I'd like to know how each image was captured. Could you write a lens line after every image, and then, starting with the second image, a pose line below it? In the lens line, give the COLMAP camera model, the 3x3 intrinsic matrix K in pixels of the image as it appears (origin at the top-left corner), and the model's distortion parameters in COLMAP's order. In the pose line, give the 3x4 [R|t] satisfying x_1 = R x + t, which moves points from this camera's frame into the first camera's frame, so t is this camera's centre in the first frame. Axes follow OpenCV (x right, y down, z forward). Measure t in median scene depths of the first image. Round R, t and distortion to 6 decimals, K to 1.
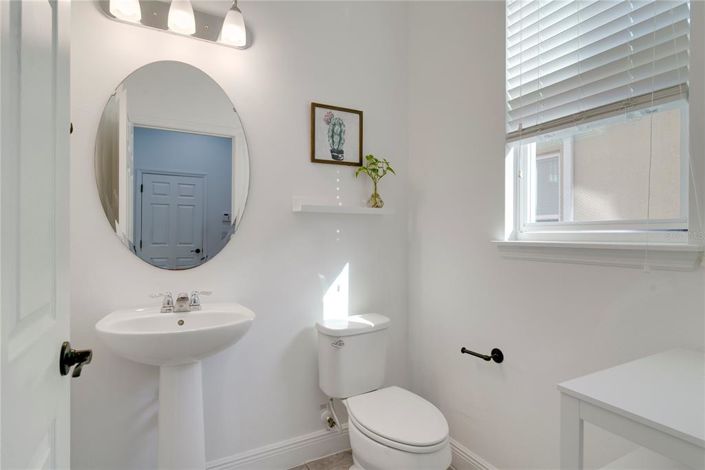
lens RADIAL K [[361.0, 0, 351.8], [0, 361.0, 234.7], [0, 0, 1]] dist [-0.003229, -0.001648]
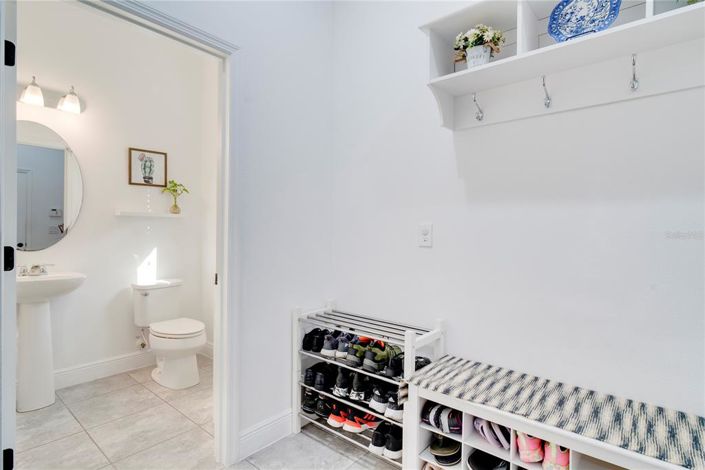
lens RADIAL K [[361.0, 0, 353.1], [0, 361.0, 235.6], [0, 0, 1]] dist [-0.003229, -0.001648]
pose [[0.931140, 0.002421, 0.364654, 0.226562], [-0.007028, 0.999911, 0.011307, 0.000699], [-0.364595, -0.013091, 0.931074, -0.834072]]
